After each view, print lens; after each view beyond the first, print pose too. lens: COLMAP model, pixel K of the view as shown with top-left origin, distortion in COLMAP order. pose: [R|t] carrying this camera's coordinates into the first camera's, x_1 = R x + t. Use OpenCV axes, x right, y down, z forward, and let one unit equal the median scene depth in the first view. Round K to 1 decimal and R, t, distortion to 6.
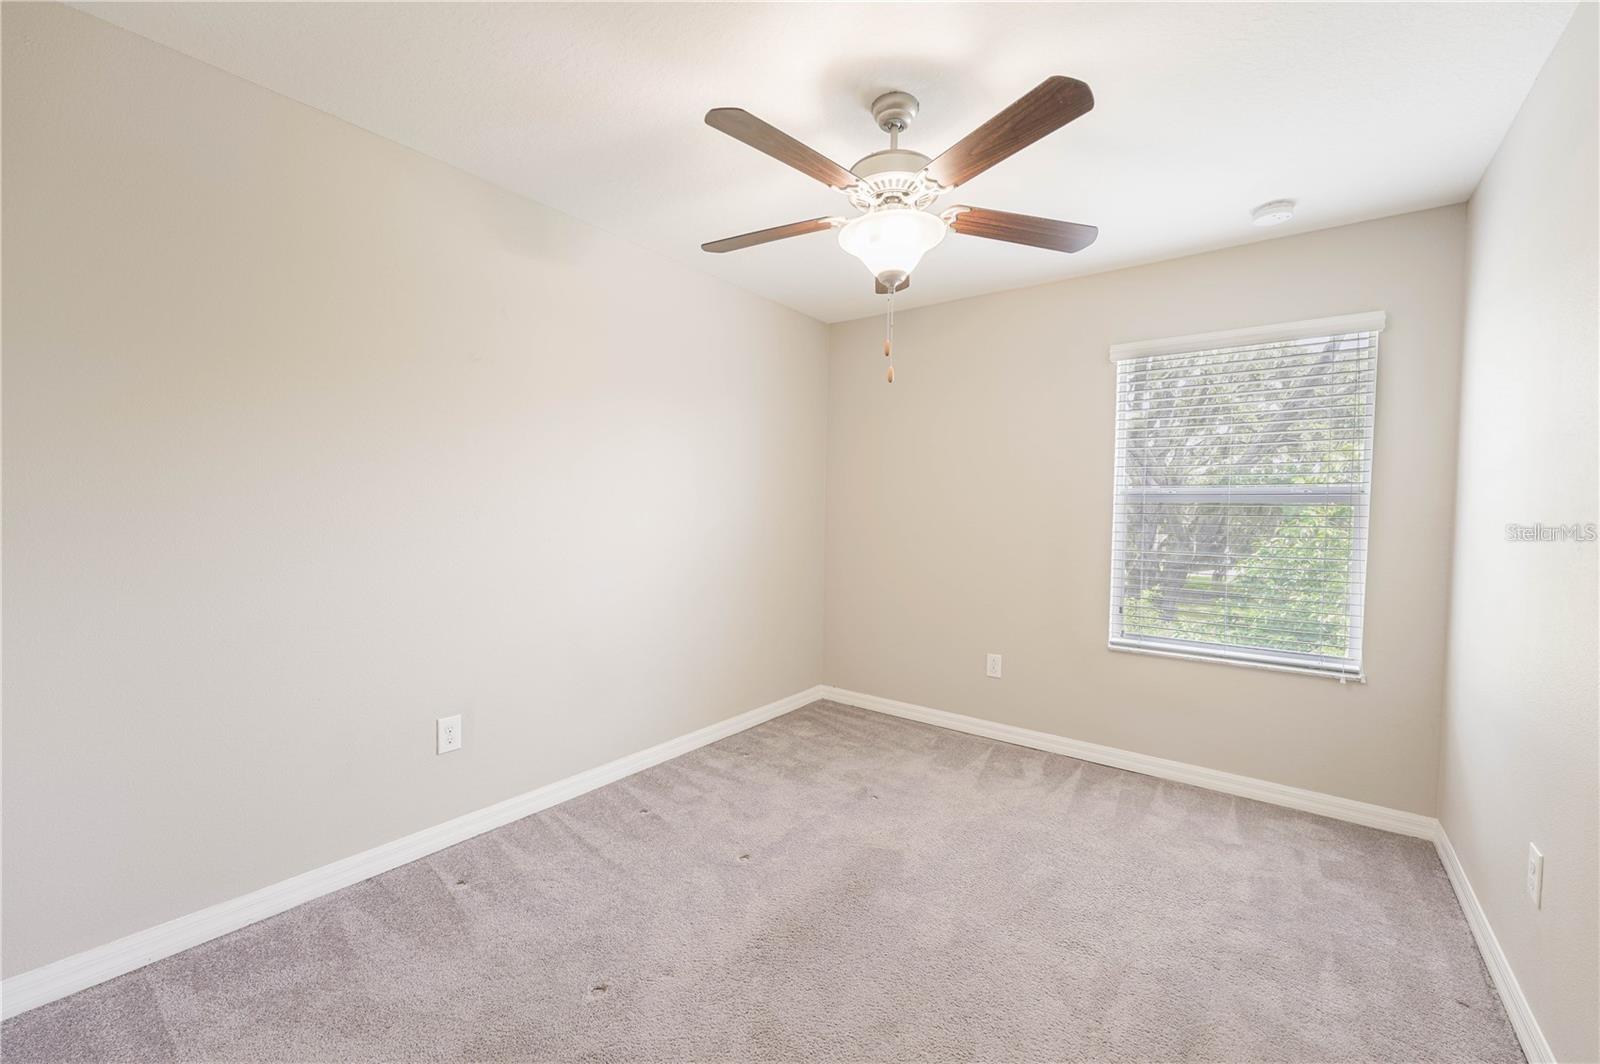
lens RADIAL K [[650.3, 0, 803.3], [0, 650.3, 525.8], [0, 0, 1]] dist [0.000756, 0.000089]
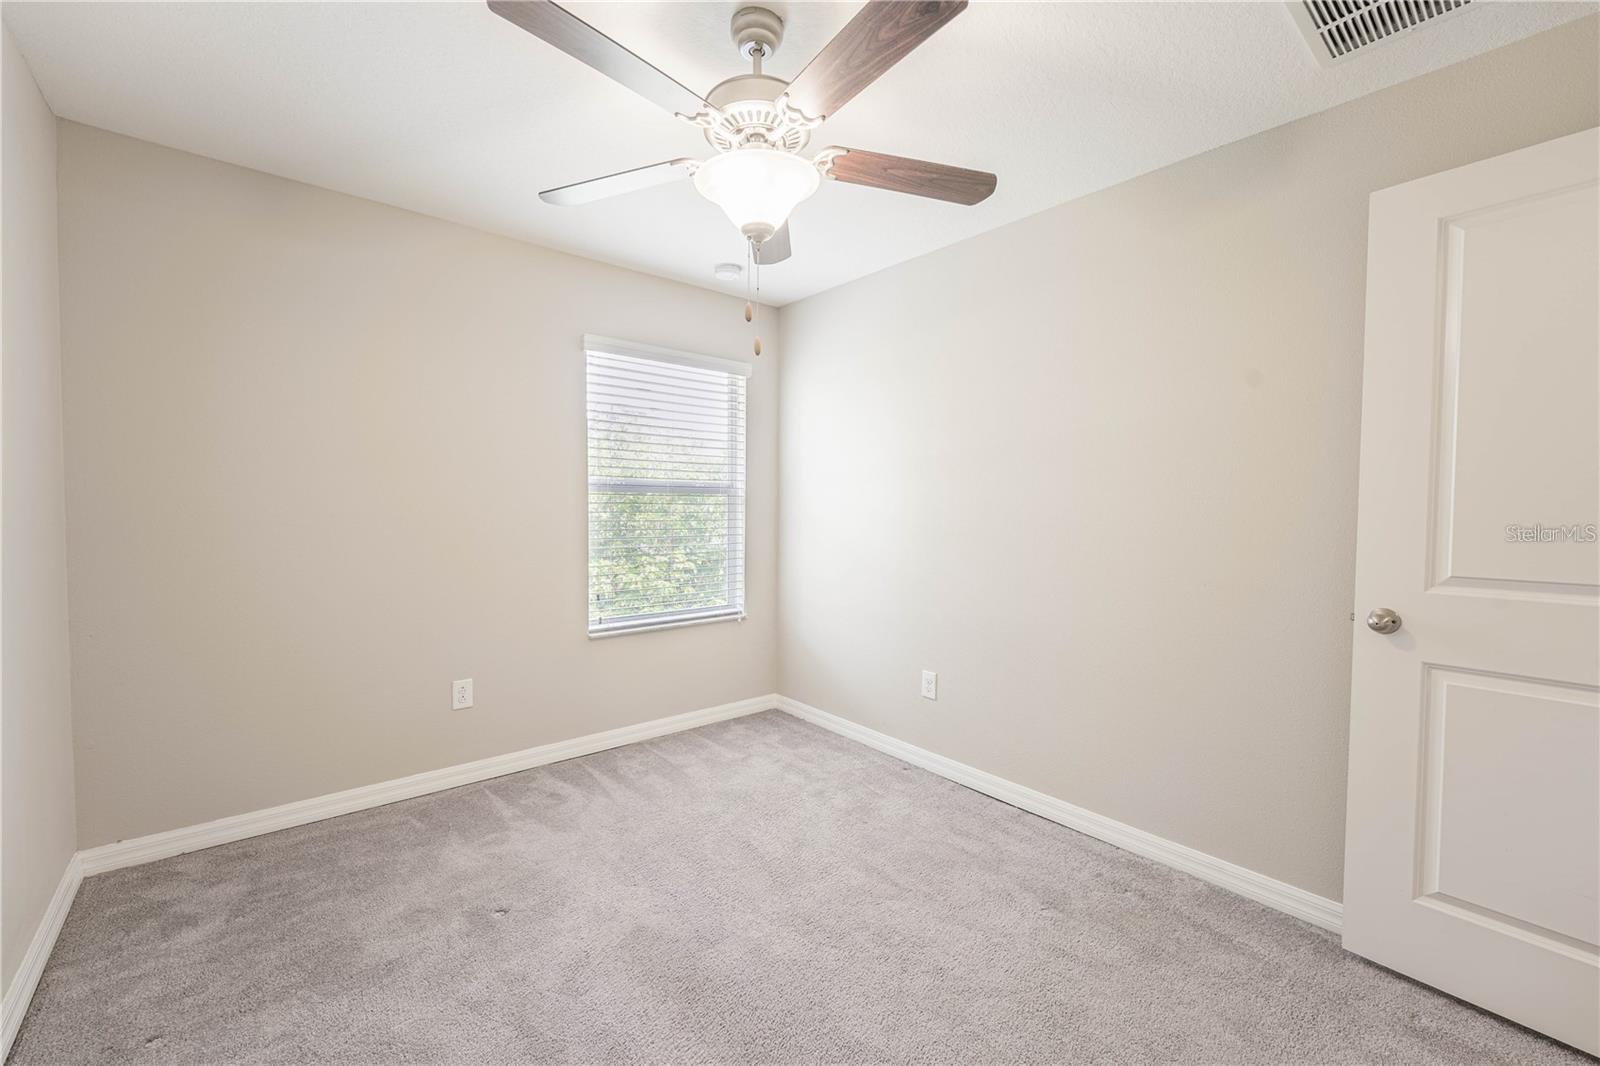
lens RADIAL K [[645.4, 0, 794.3], [0, 645.4, 529.0], [0, 0, 1]] dist [-0.001344, 0.000070]
pose [[0.206692, -0.044534, 0.977392, -0.494947], [0.014780, 0.998992, 0.042393, -0.019173], [-0.978294, 0.005683, 0.207142, 0.556709]]
